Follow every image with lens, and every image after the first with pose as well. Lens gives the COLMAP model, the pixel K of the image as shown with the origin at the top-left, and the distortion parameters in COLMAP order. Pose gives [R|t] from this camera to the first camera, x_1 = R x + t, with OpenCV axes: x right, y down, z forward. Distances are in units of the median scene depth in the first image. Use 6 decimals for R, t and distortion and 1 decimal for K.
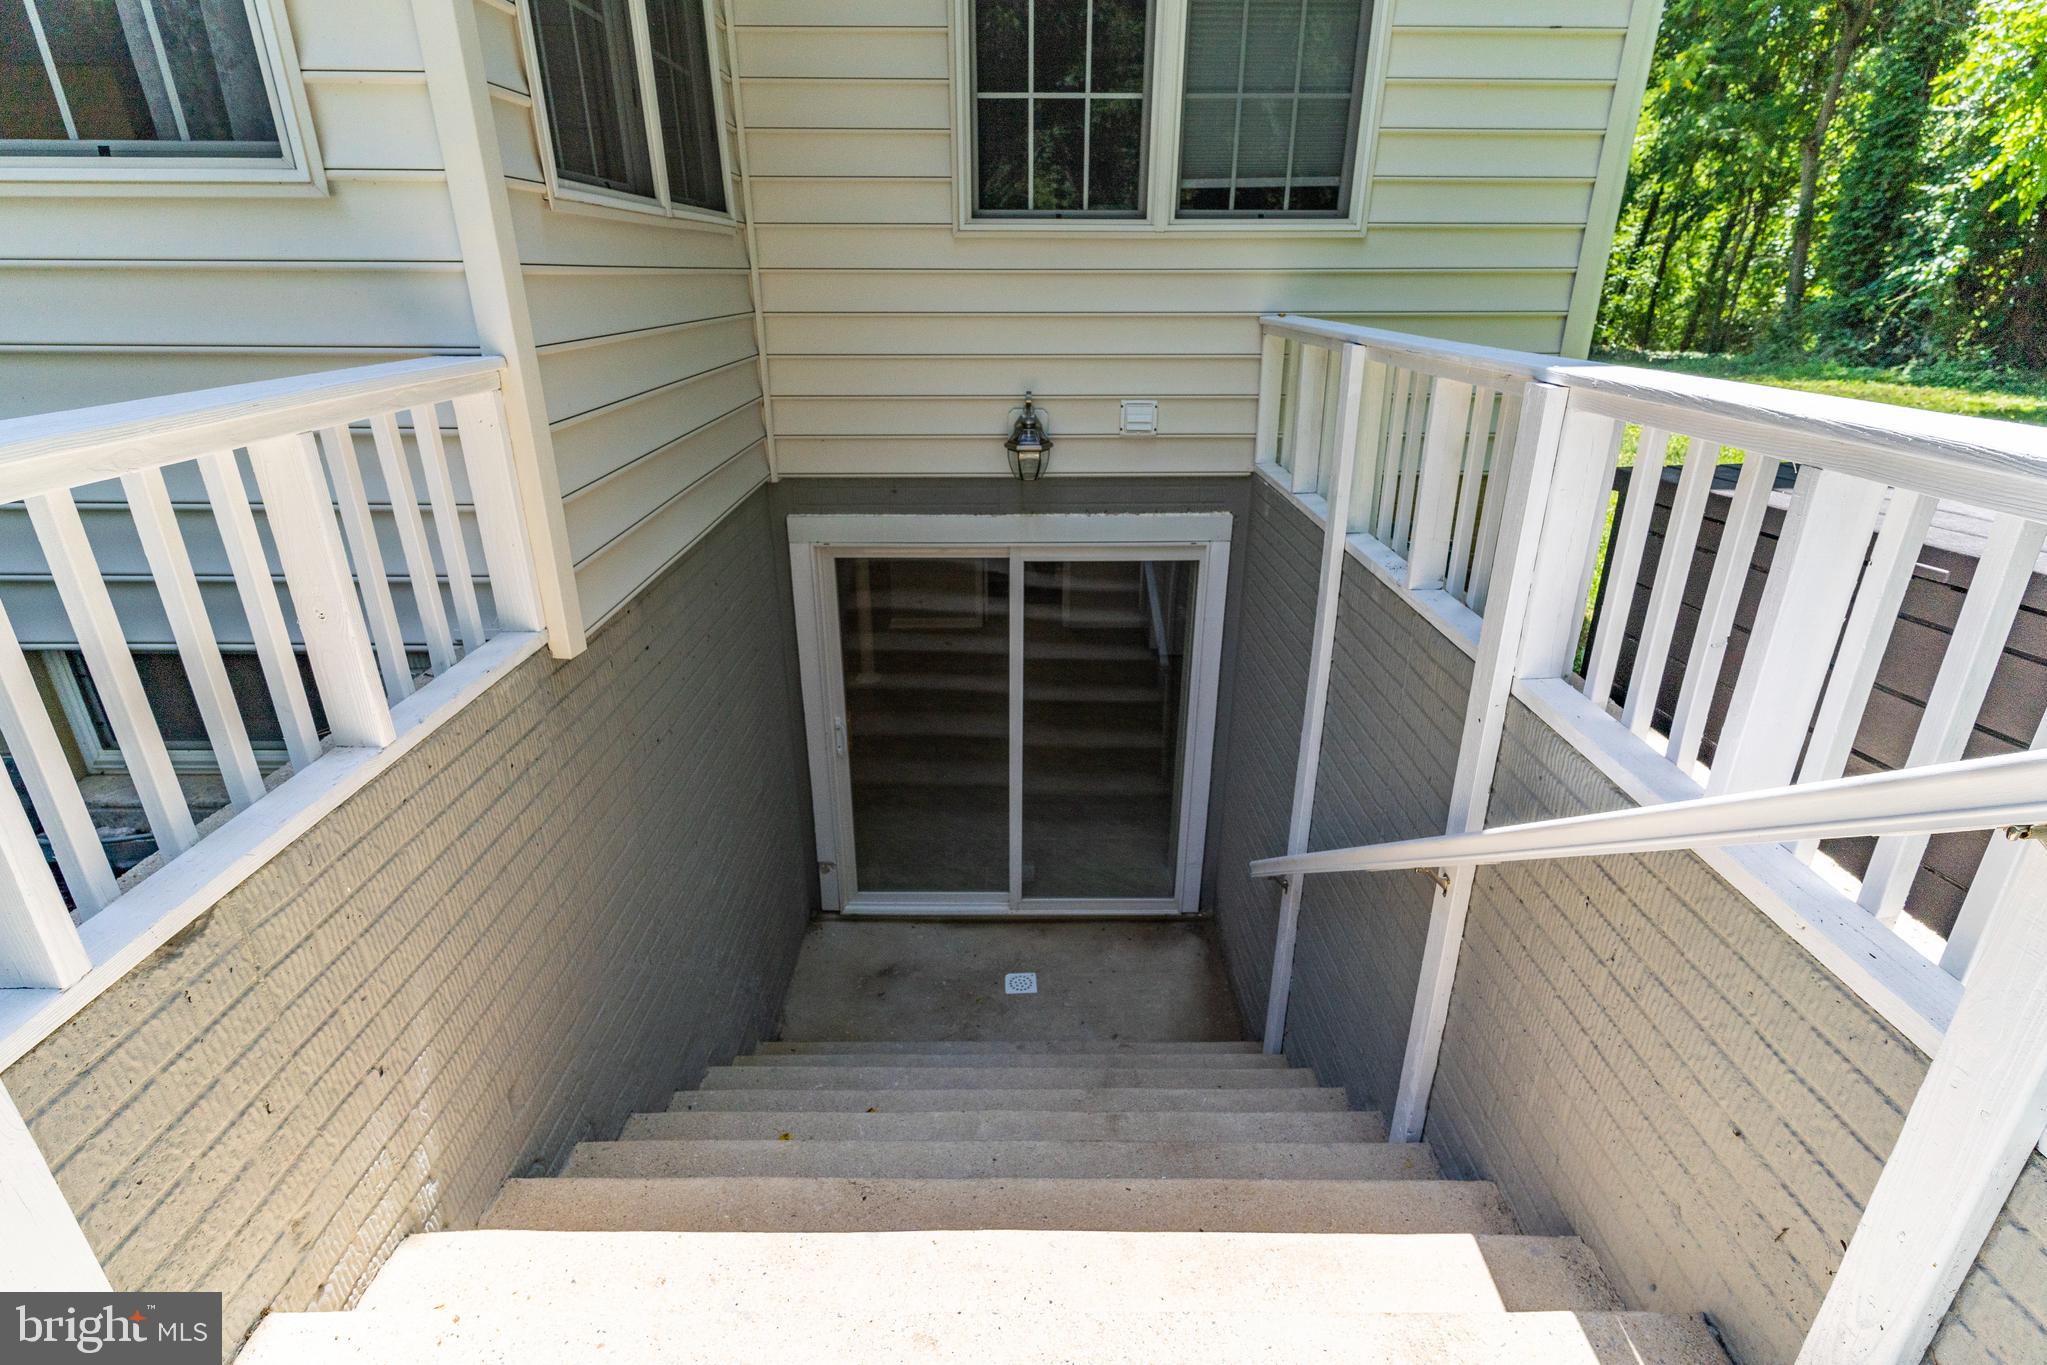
lens RADIAL K [[978.5, 0, 1022.7], [0, 978.5, 687.0], [0, 0, 1]] dist [-0.000486, -0.000464]
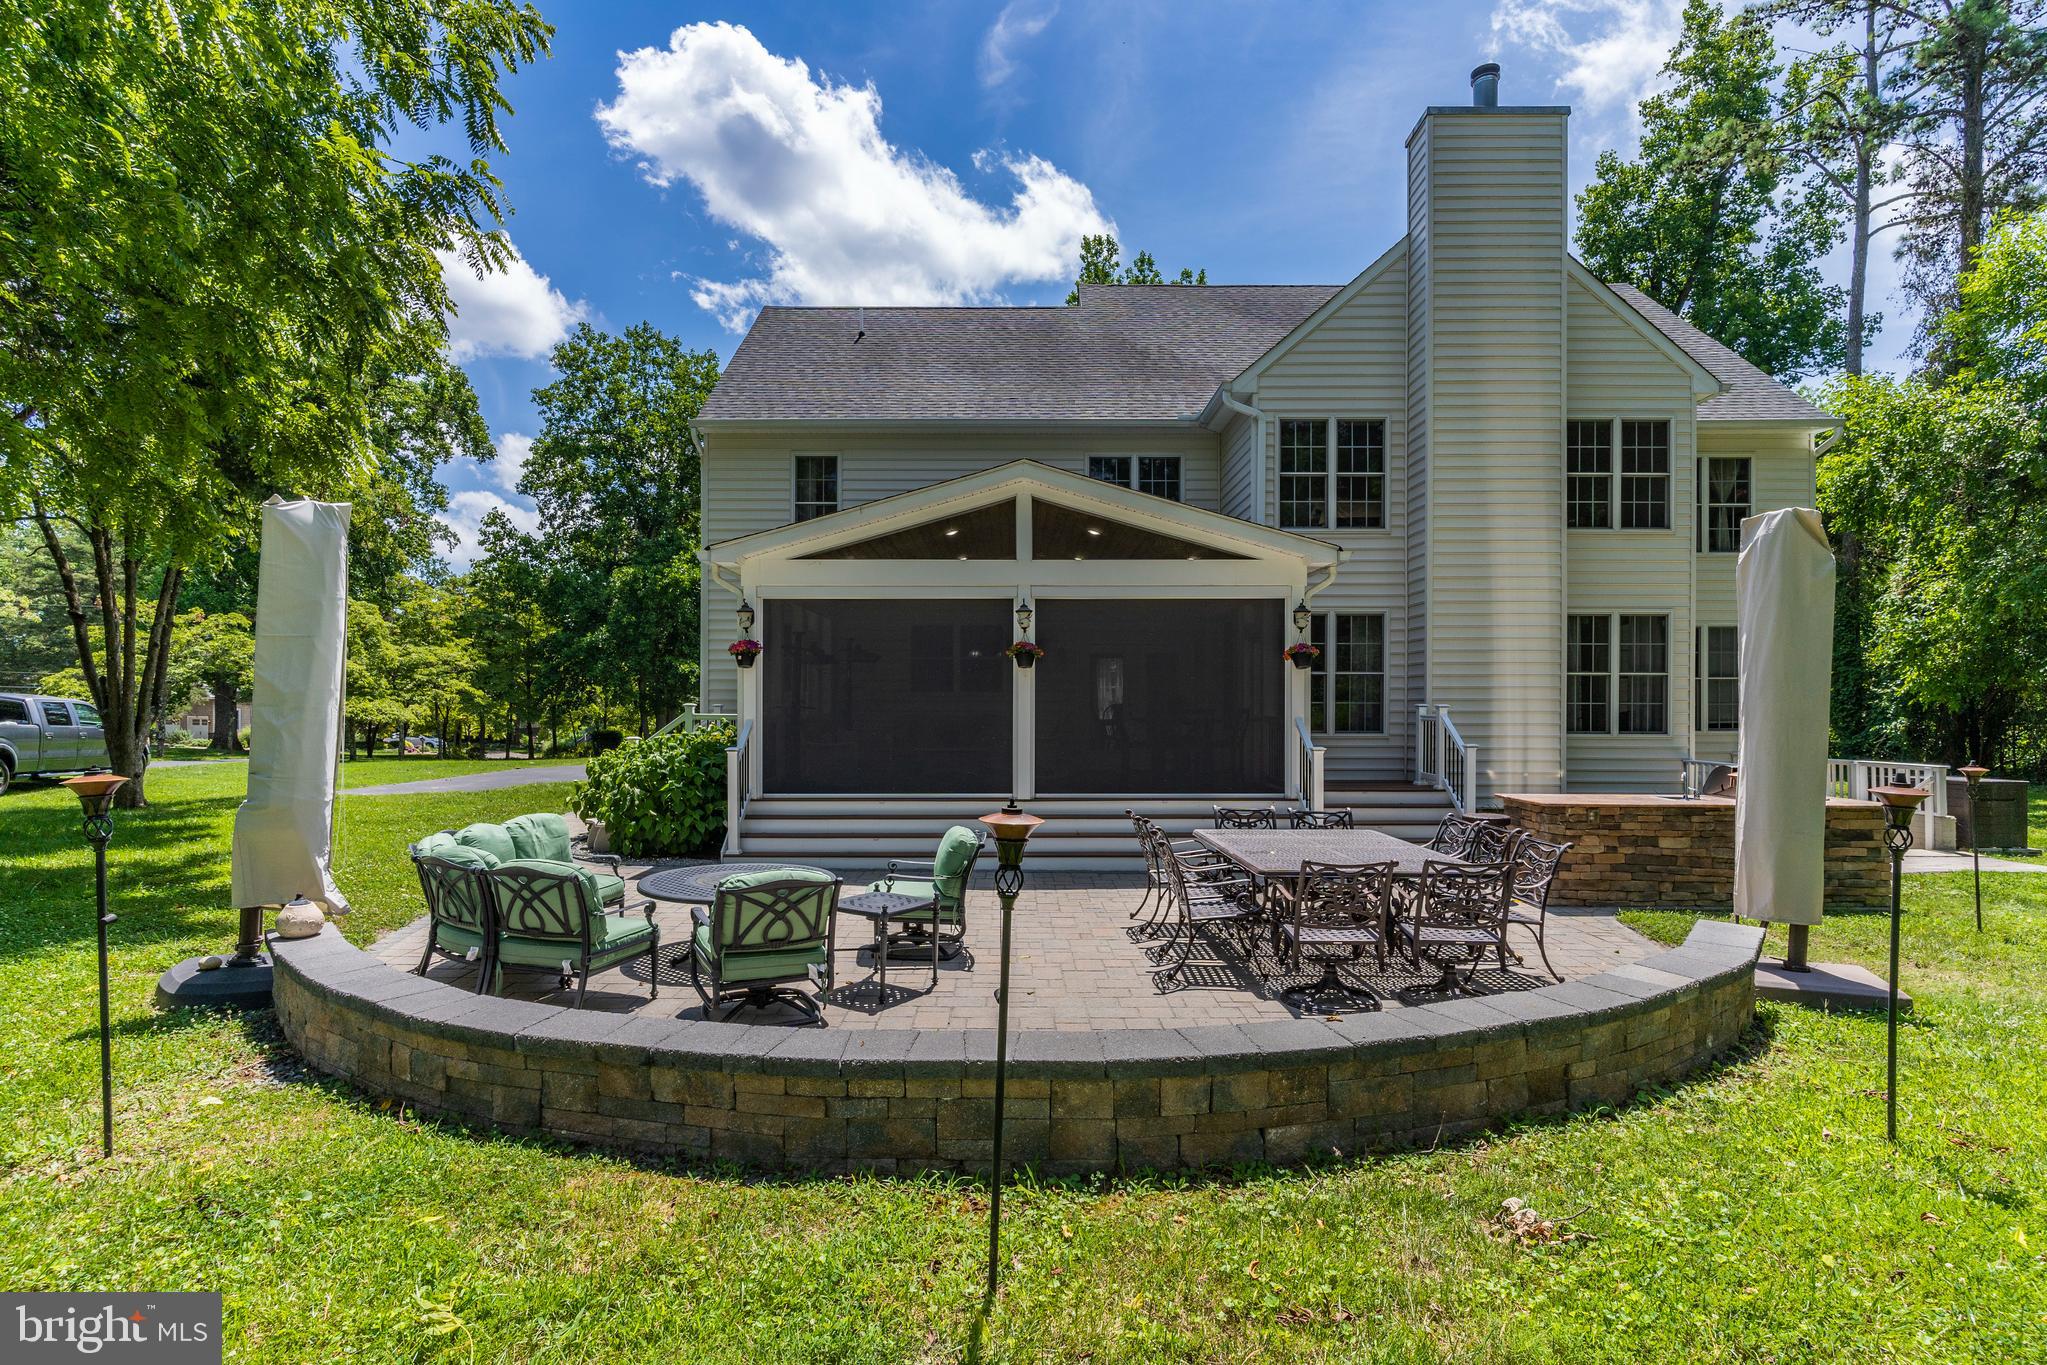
lens RADIAL K [[978.5, 0, 1007.9], [0, 978.5, 698.8], [0, 0, 1]] dist [-0.000486, -0.000464]
pose [[0.999842, 0.004687, -0.017137, -2.685783], [-0.011004, 0.920665, -0.390198, 1.017788], [0.013948, 0.390325, 0.920572, -2.829967]]
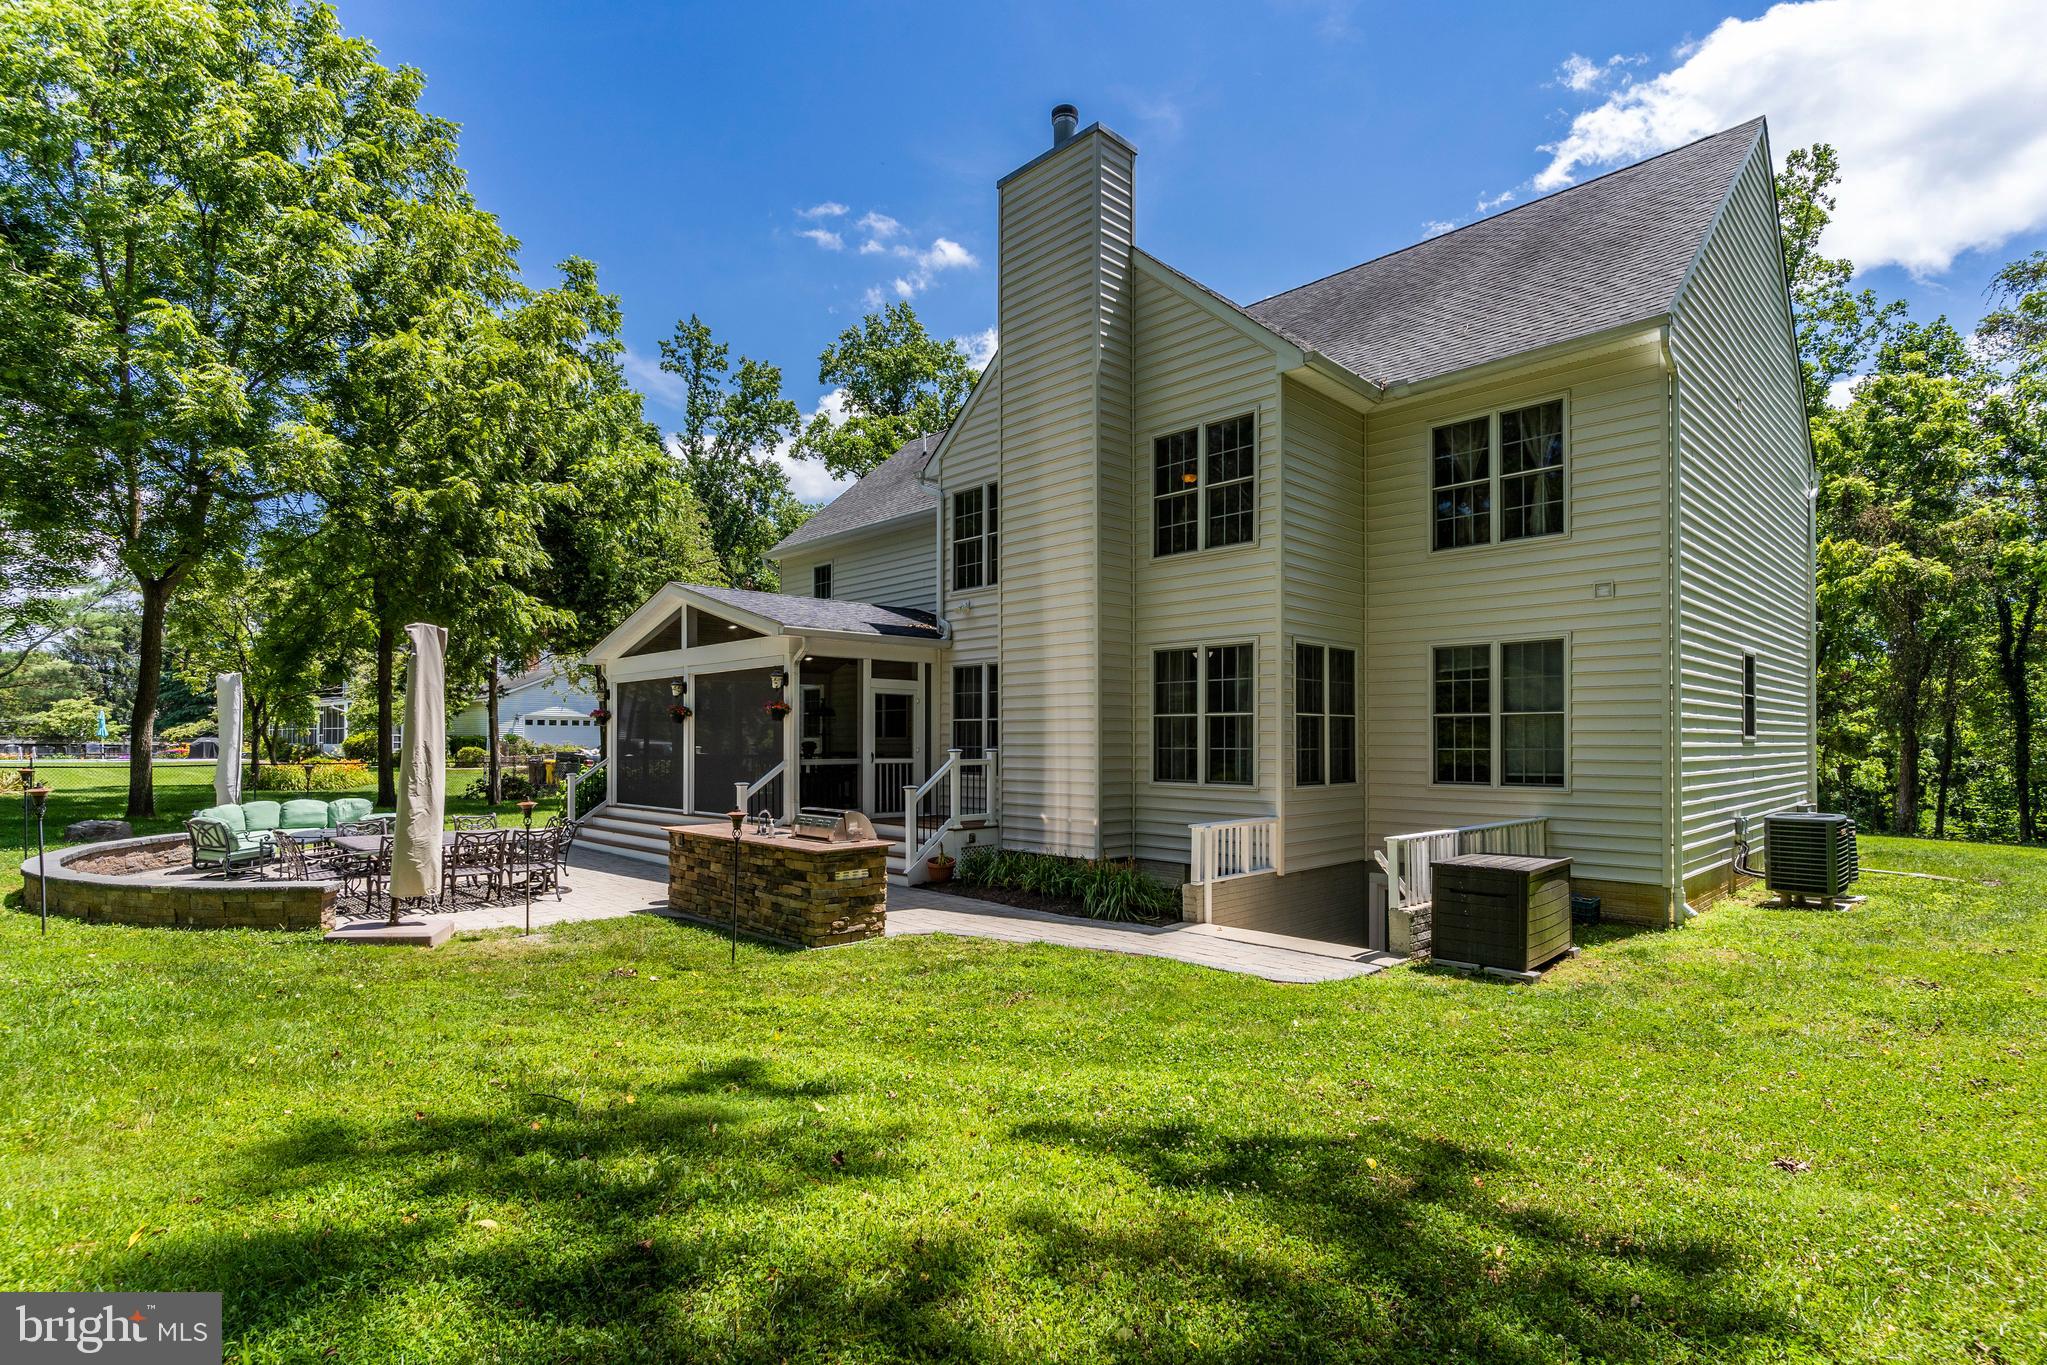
lens RADIAL K [[978.5, 0, 1028.1], [0, 978.5, 735.5], [0, 0, 1]] dist [-0.000486, -0.000464]
pose [[0.710491, -0.004425, -0.703693, 1.230625], [-0.274118, 0.919253, -0.282547, 0.618940], [0.648122, 0.393642, 0.651908, -1.936500]]
